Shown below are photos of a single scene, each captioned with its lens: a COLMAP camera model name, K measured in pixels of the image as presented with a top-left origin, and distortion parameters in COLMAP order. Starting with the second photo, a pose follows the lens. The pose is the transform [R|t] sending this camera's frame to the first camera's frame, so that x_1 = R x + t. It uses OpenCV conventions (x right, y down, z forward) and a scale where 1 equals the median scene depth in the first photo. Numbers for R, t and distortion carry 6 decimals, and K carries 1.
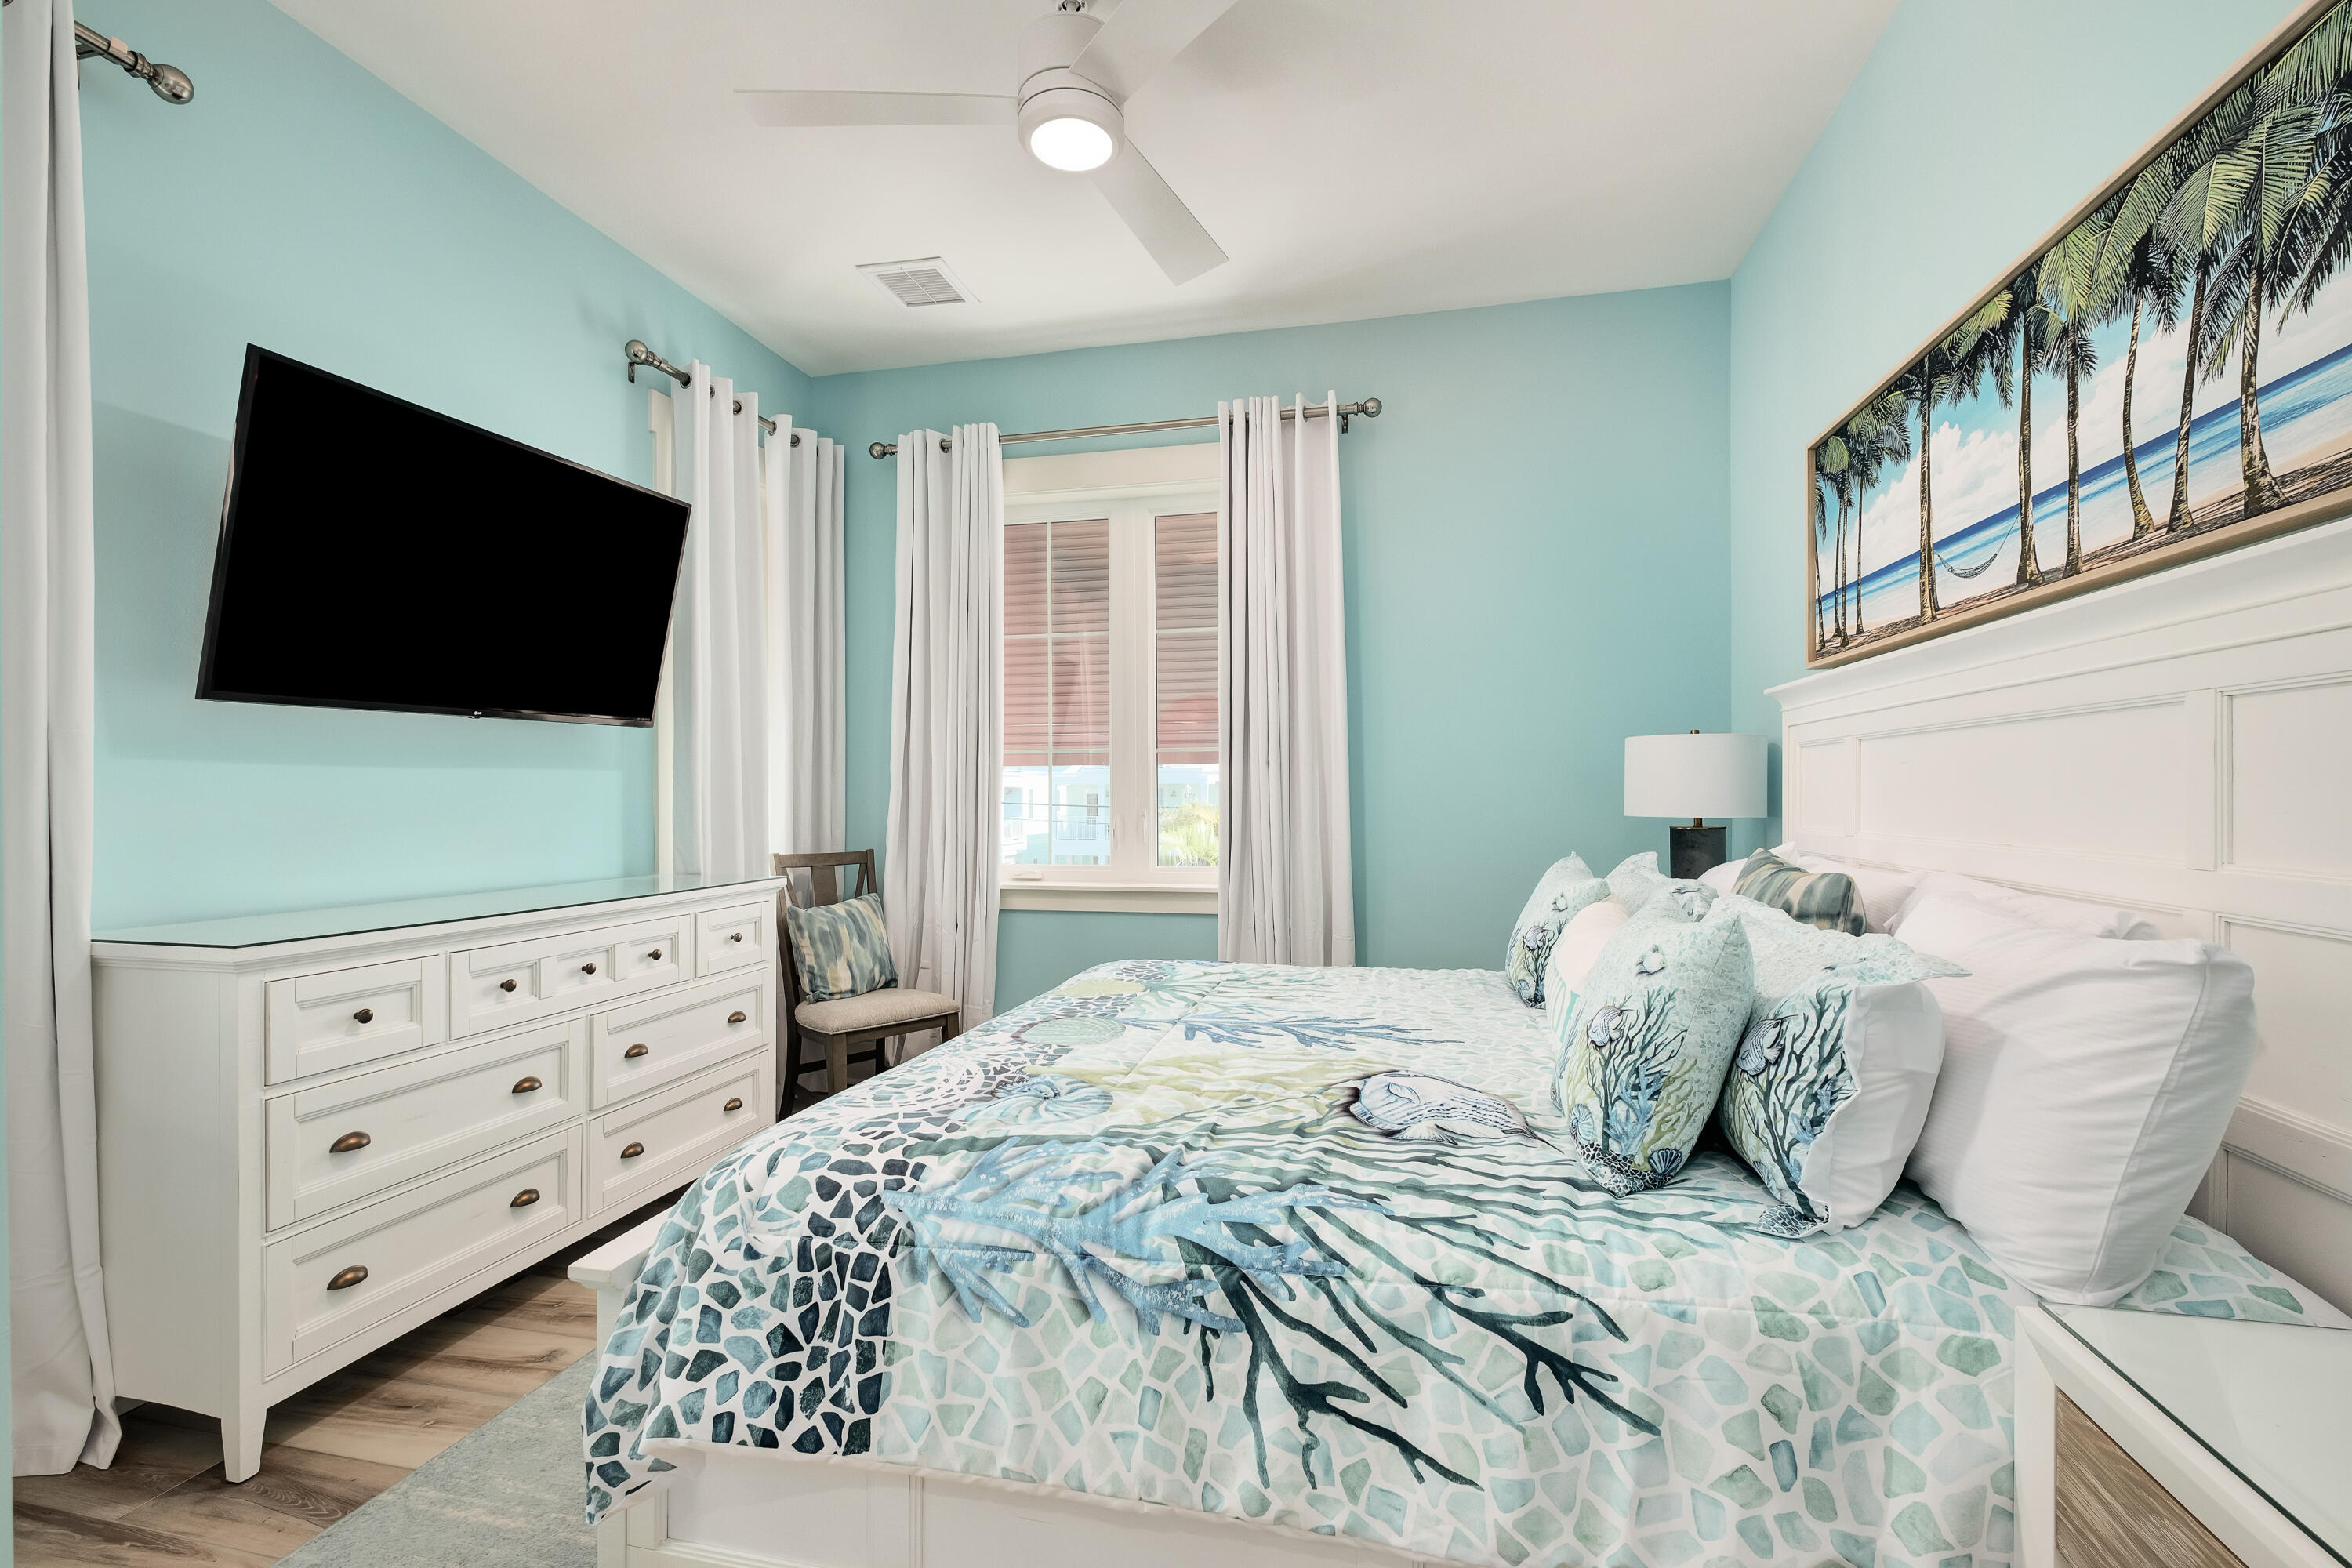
lens RADIAL K [[1044.9, 0, 1179.4], [0, 1044.9, 791.3], [0, 0, 1]] dist [0.002642, 0.000268]
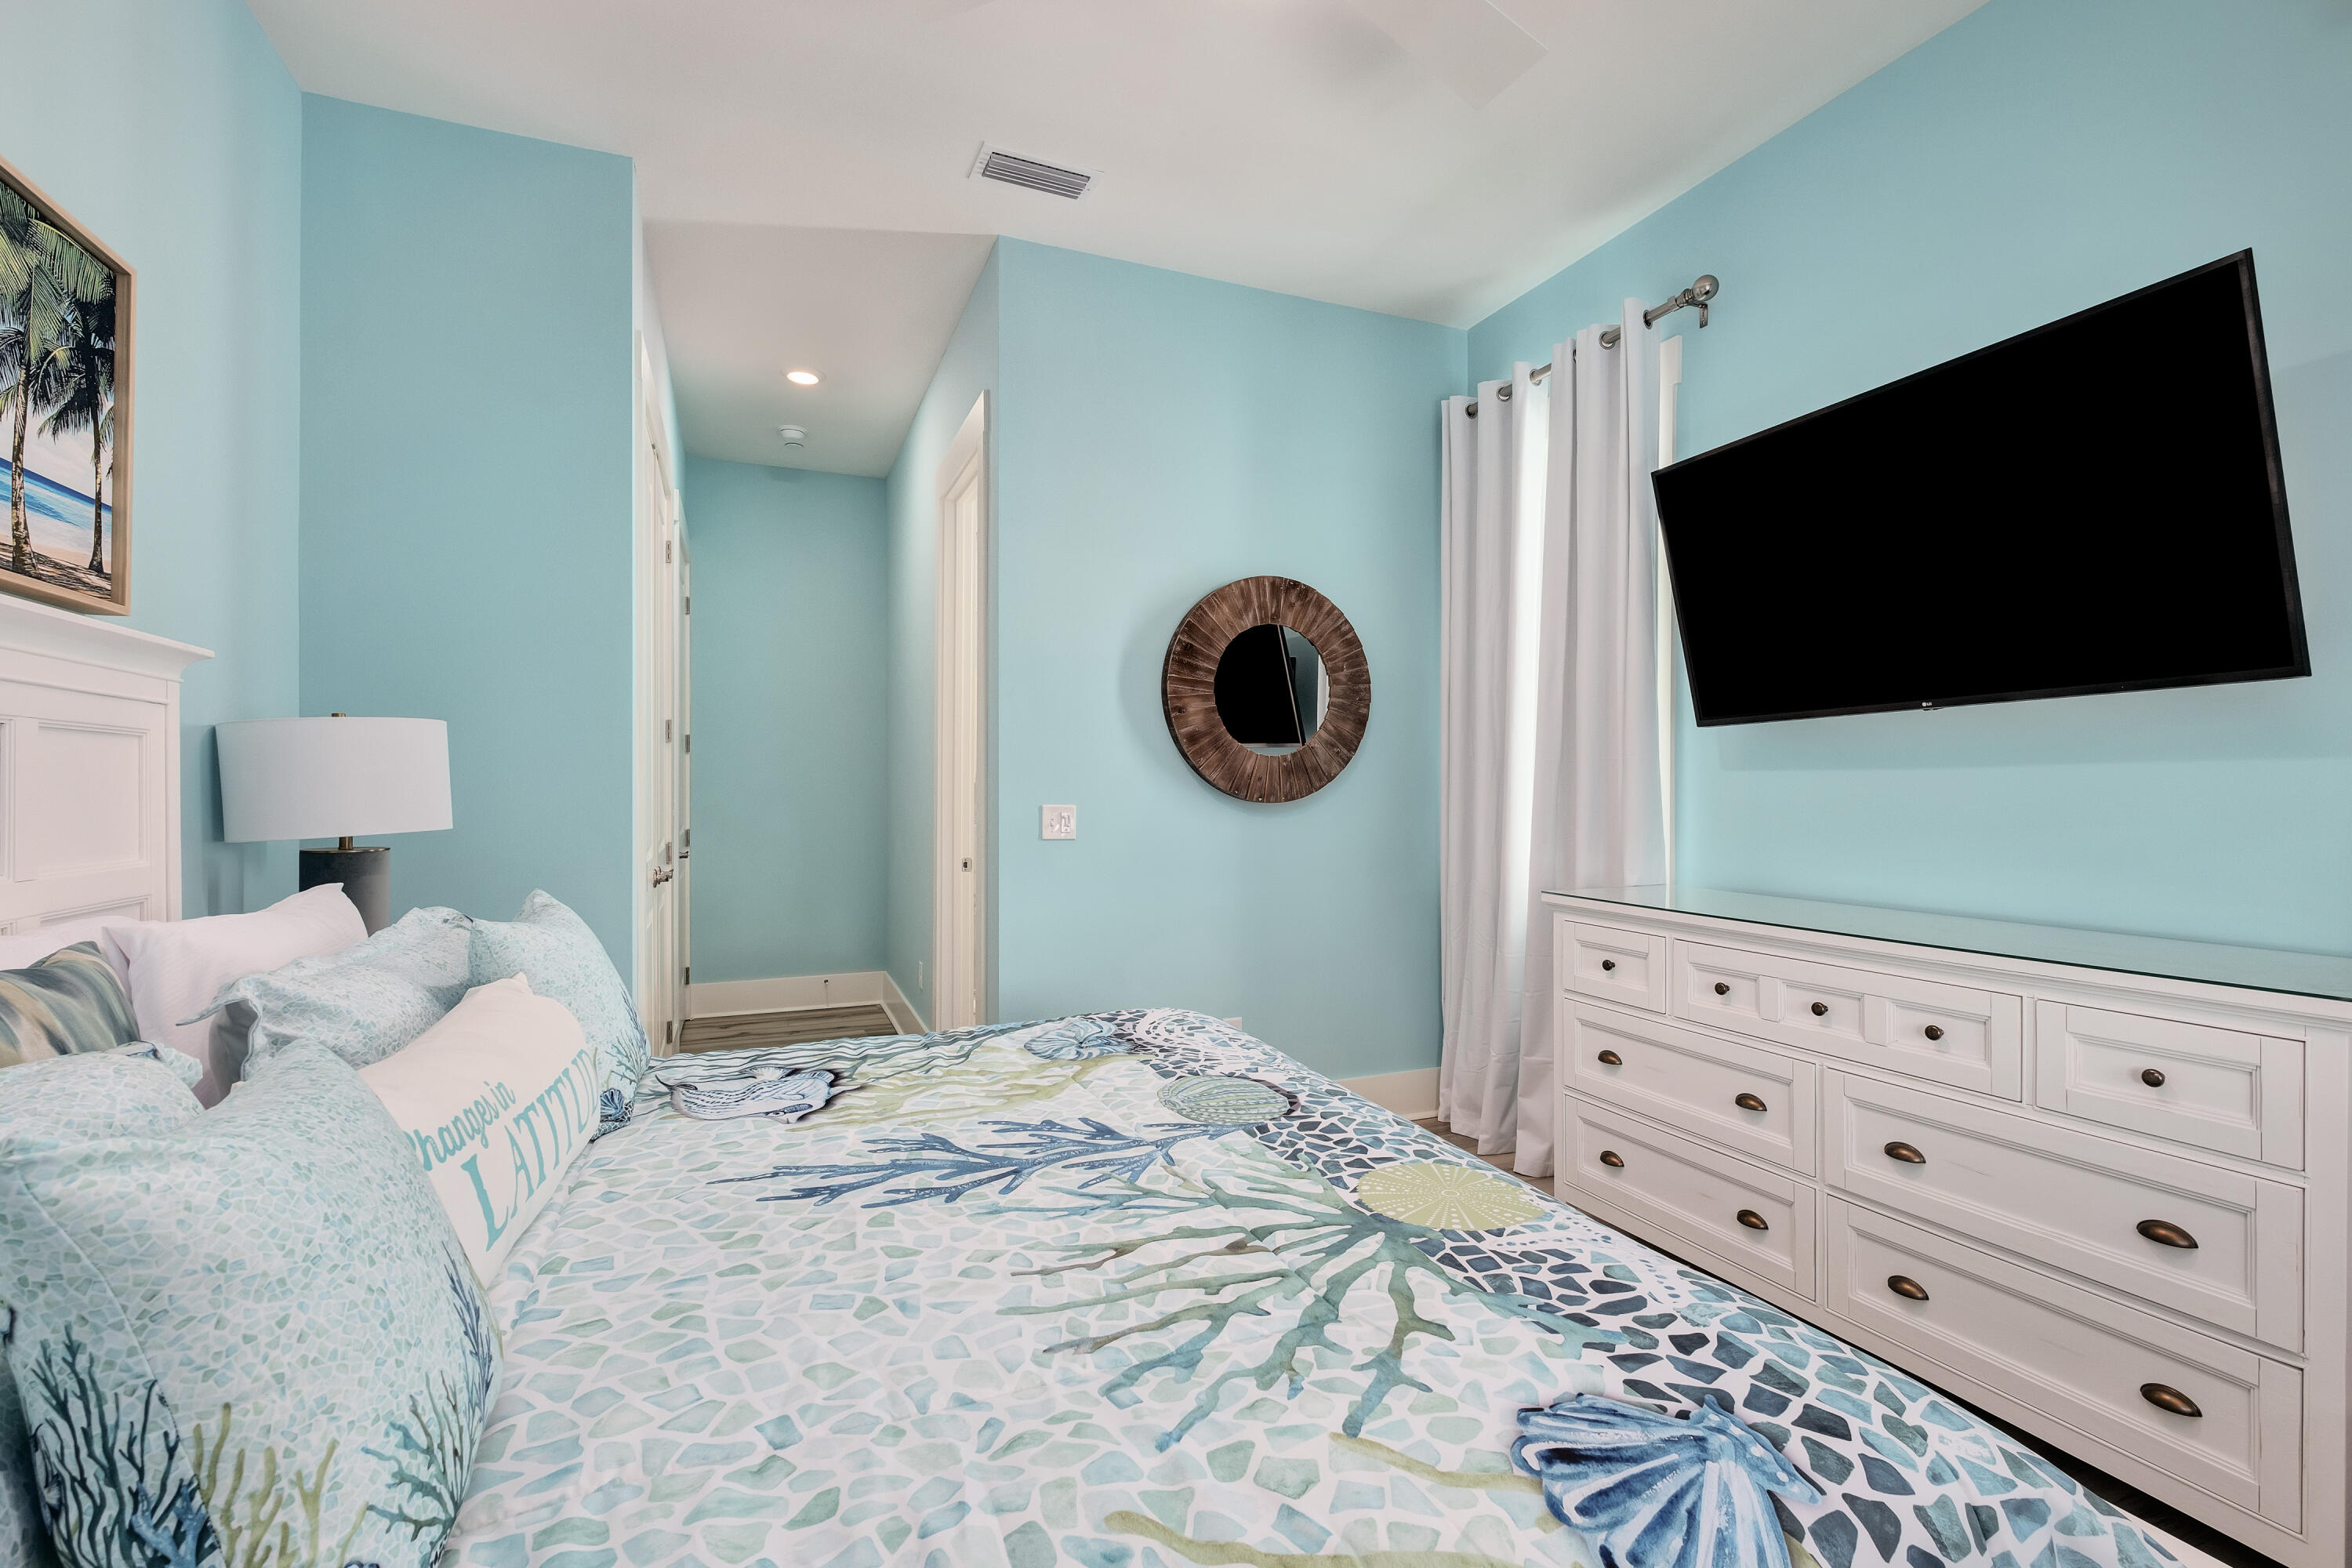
lens RADIAL K [[1044.9, 0, 1187.4], [0, 1044.9, 791.4], [0, 0, 1]] dist [0.002642, 0.000268]
pose [[-0.813264, 0.004594, -0.581877, 0.452691], [0.004319, 0.999989, 0.001859, -0.010339], [0.581879, -0.001001, -0.813275, 1.900968]]
